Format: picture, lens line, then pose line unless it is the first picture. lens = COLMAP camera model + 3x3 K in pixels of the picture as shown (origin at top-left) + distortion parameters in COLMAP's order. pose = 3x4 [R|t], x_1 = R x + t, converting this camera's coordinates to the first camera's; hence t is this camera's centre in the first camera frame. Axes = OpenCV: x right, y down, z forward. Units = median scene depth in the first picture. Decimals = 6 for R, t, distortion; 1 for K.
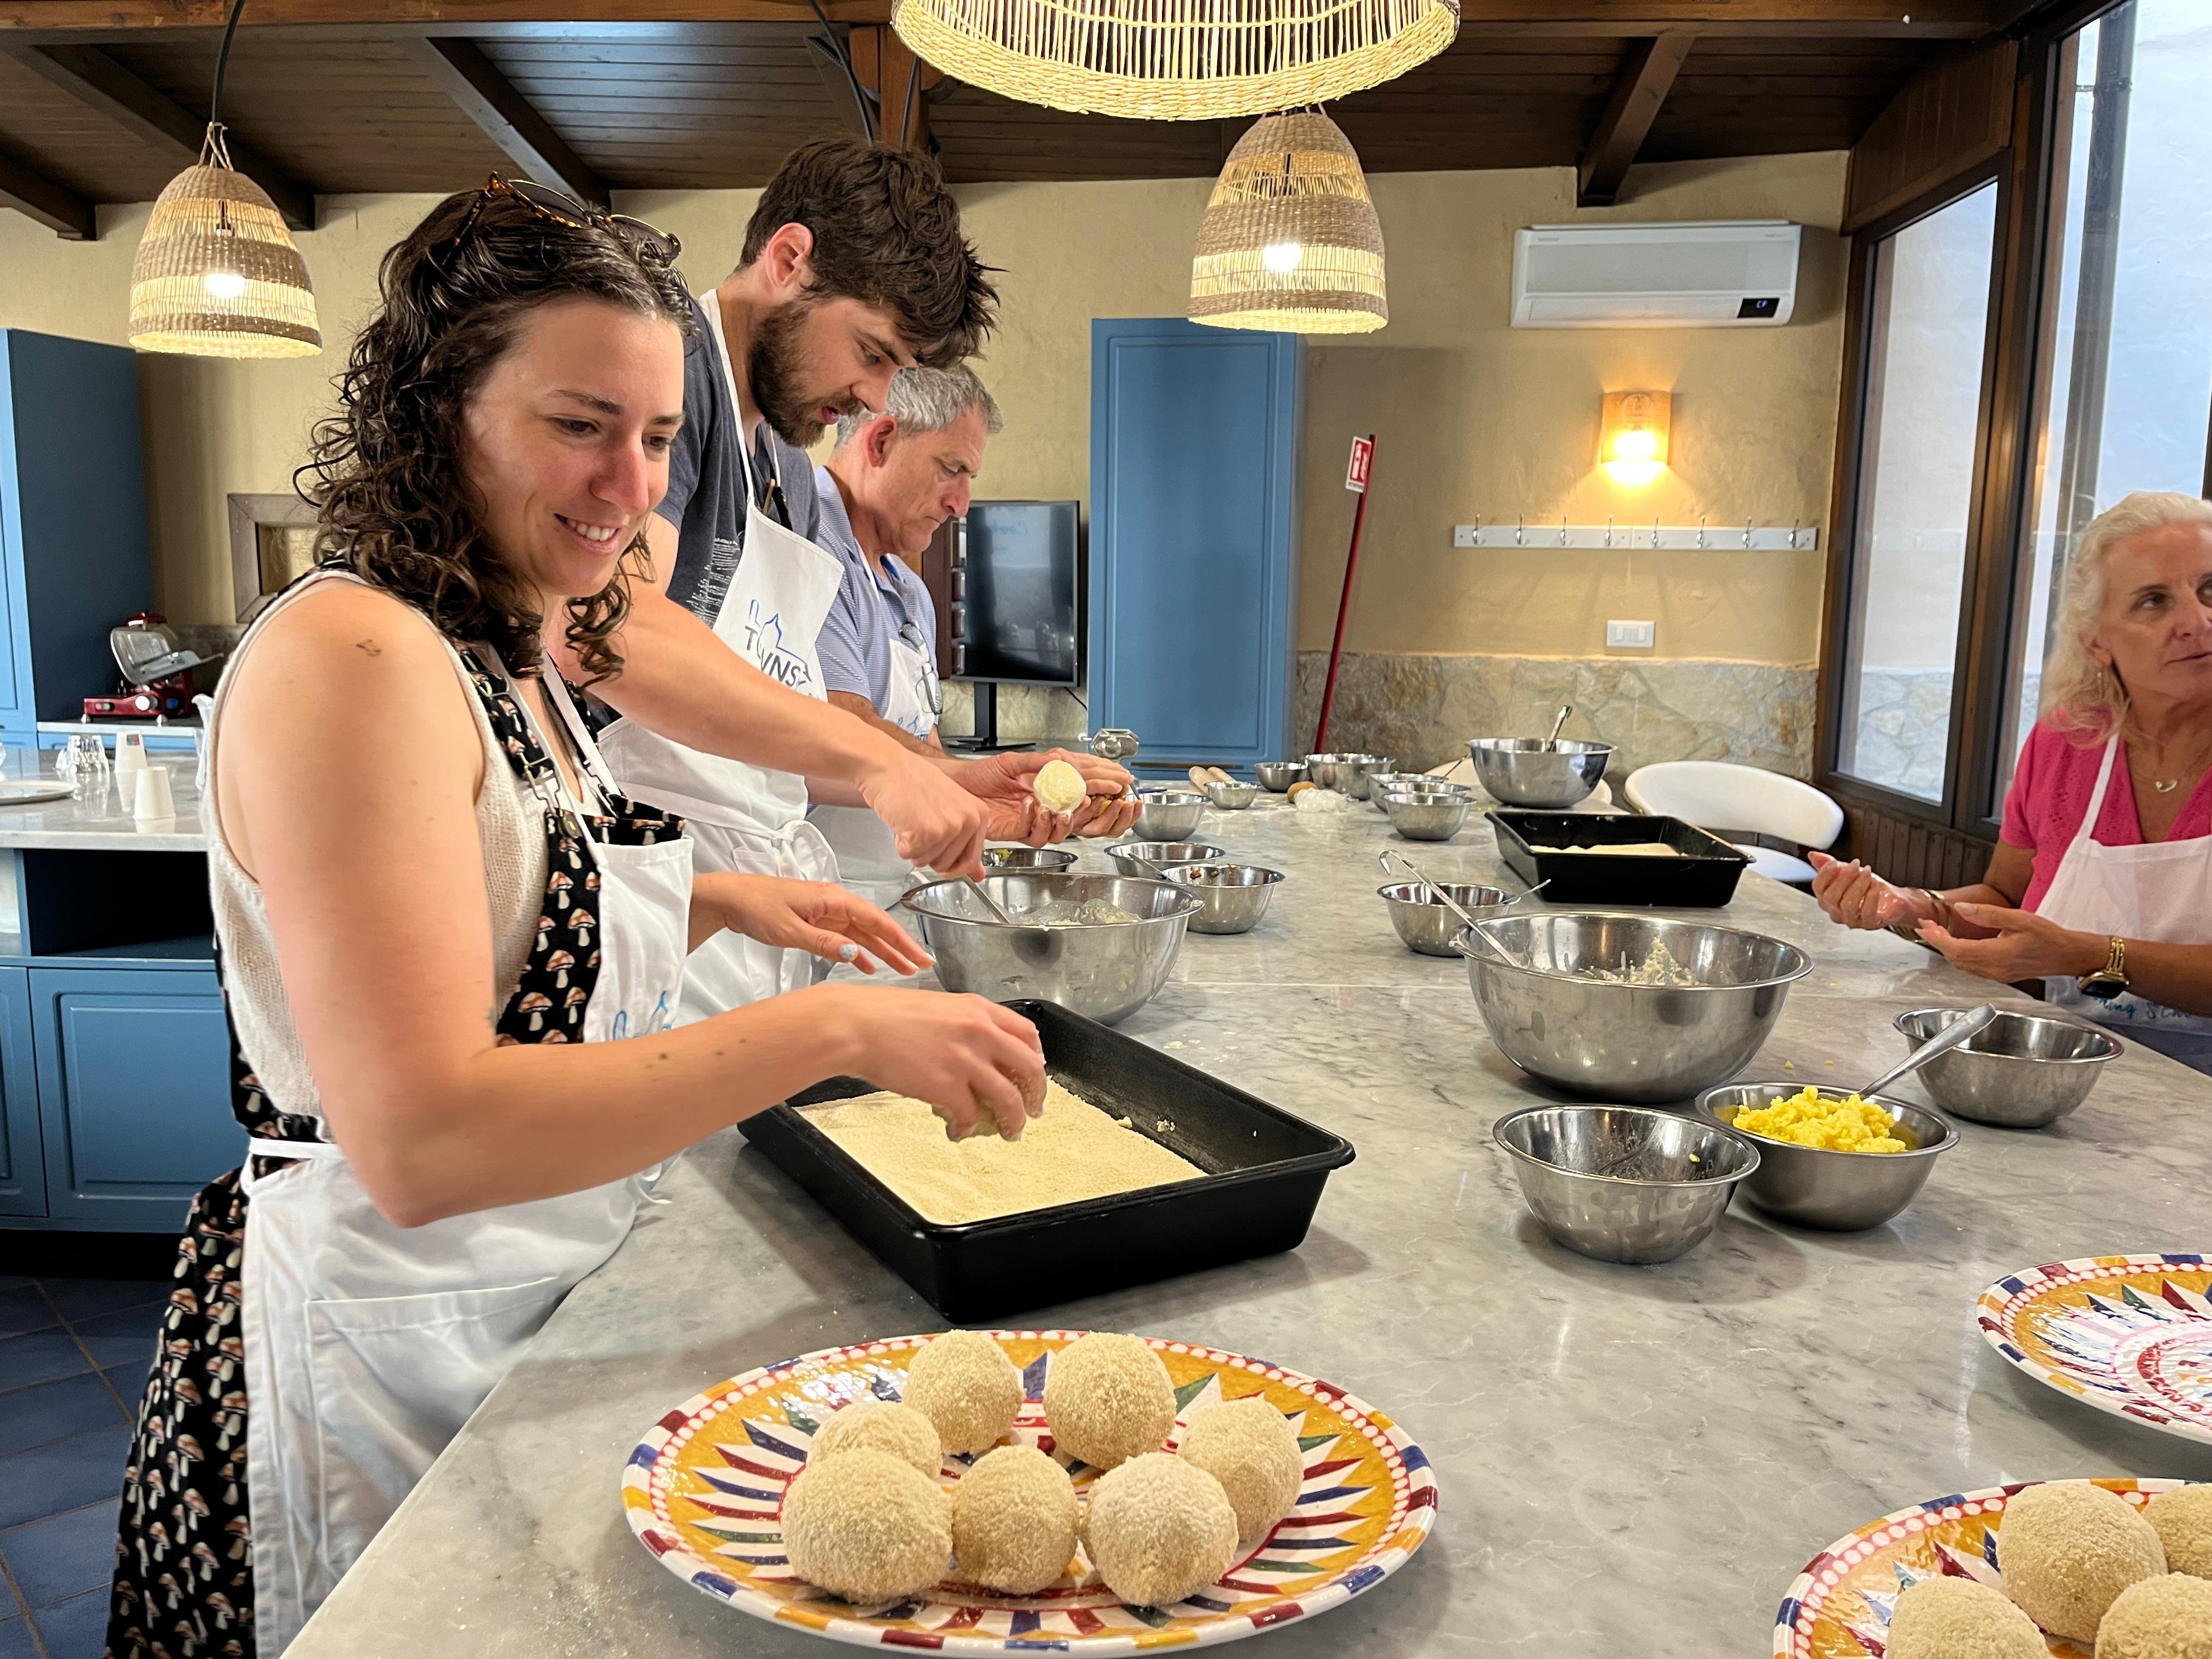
lens RADIAL K [[1649.1, 0, 1106.2], [0, 1649.1, 828.4], [0, 0, 1]] dist [0.033853, -0.043616]
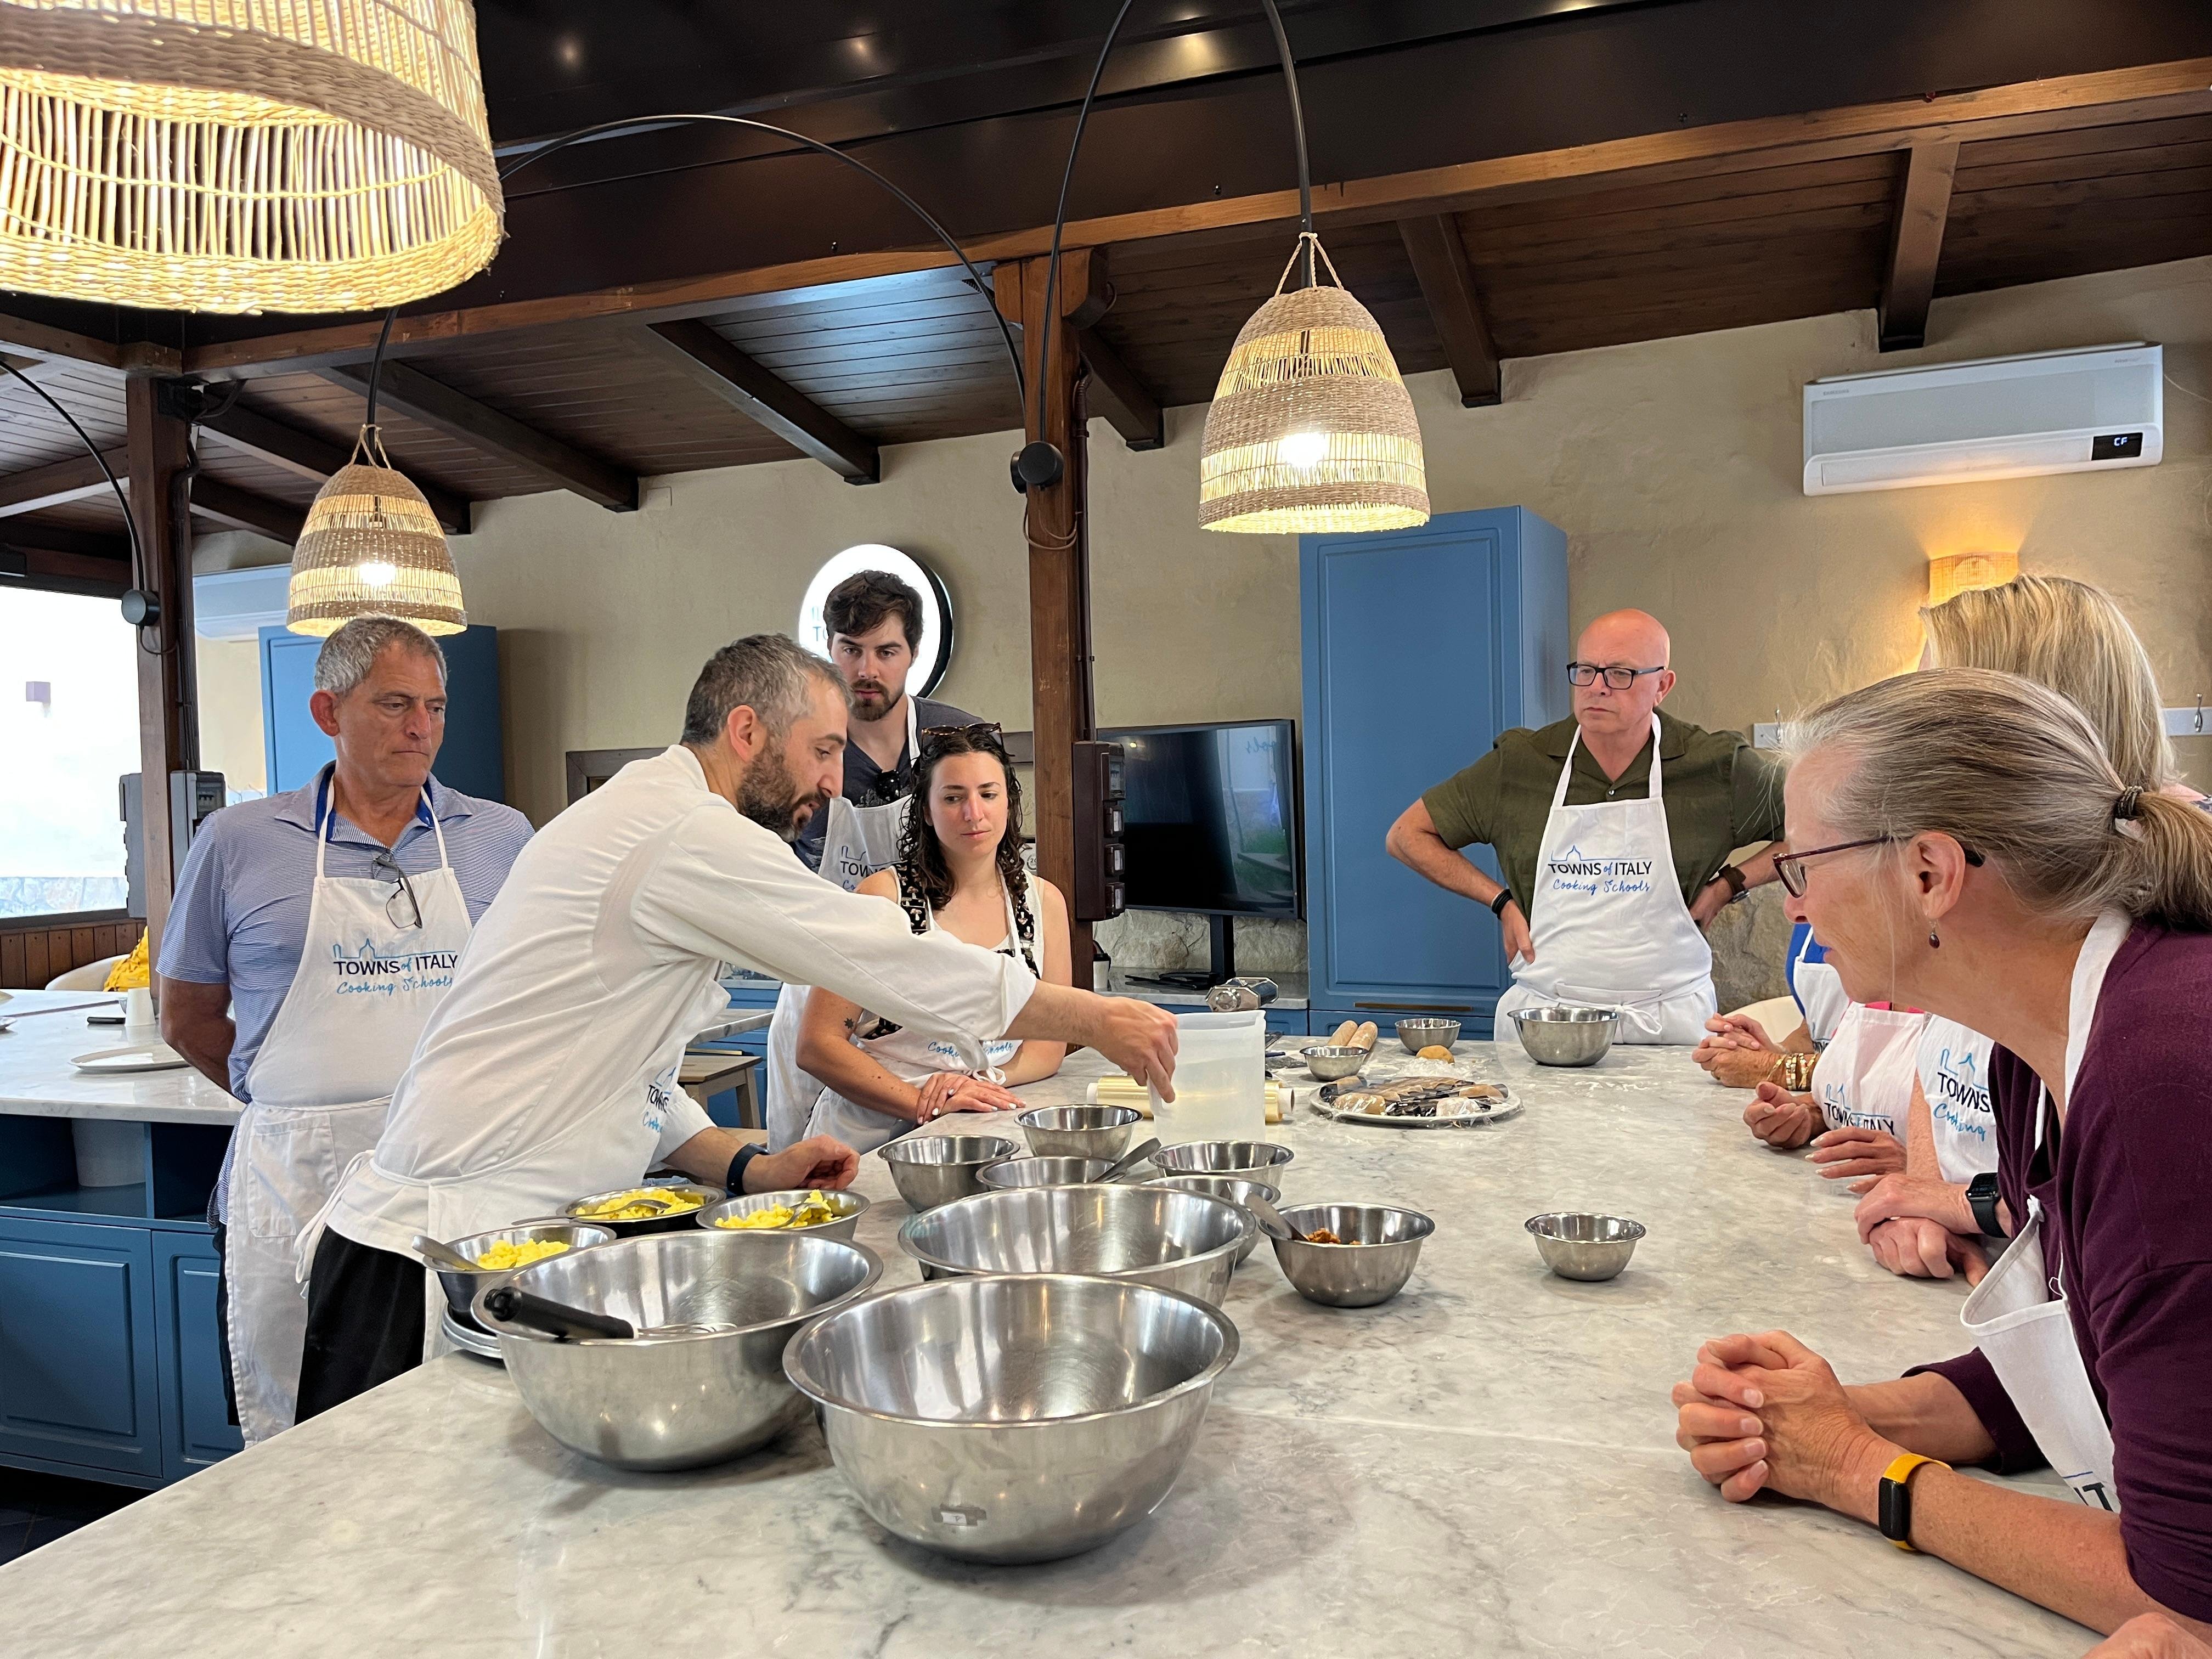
lens RADIAL K [[1649.1, 0, 1099.2], [0, 1649.1, 834.9], [0, 0, 1]] dist [0.033853, -0.043616]
pose [[0.957900, -0.032293, -0.285279, 0.157669], [-0.002187, 0.992804, -0.119729, -0.026899], [0.287092, 0.115313, 0.950937, 0.110615]]
